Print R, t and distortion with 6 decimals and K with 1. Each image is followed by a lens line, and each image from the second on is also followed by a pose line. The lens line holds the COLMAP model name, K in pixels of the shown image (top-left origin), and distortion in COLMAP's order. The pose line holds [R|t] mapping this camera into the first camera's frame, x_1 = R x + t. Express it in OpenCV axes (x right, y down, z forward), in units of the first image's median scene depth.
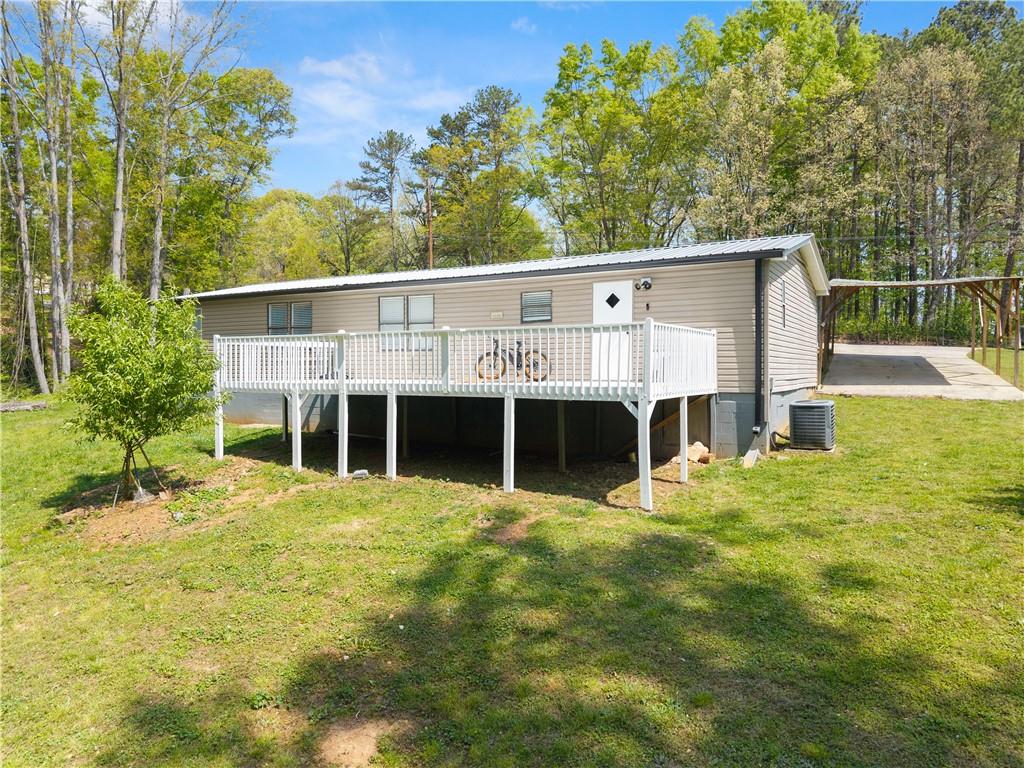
lens RADIAL K [[704.9, 0, 510.3], [0, 704.9, 378.7], [0, 0, 1]] dist [0.019239, -0.000514]
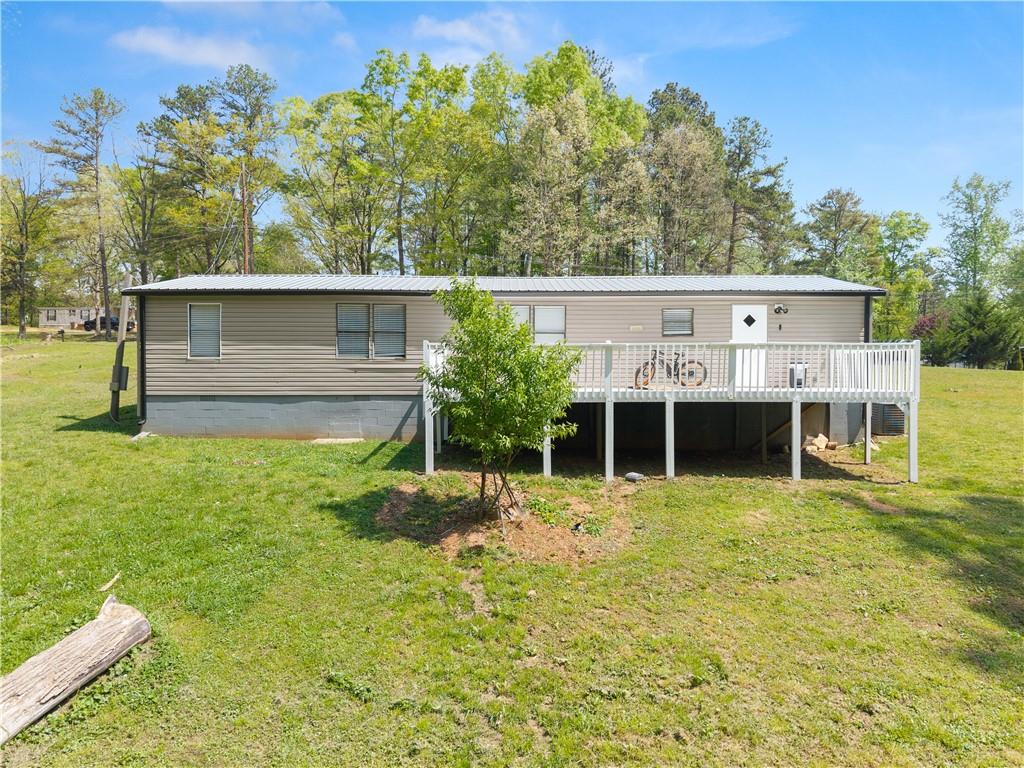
lens RADIAL K [[704.9, 0, 509.2], [0, 704.9, 382.7], [0, 0, 1]] dist [0.019239, -0.000514]
pose [[0.866201, -0.002805, 0.499688, -0.804426], [0.004381, 0.999988, -0.001982, -0.003964], [-0.499677, 0.003906, 0.866203, 0.156650]]
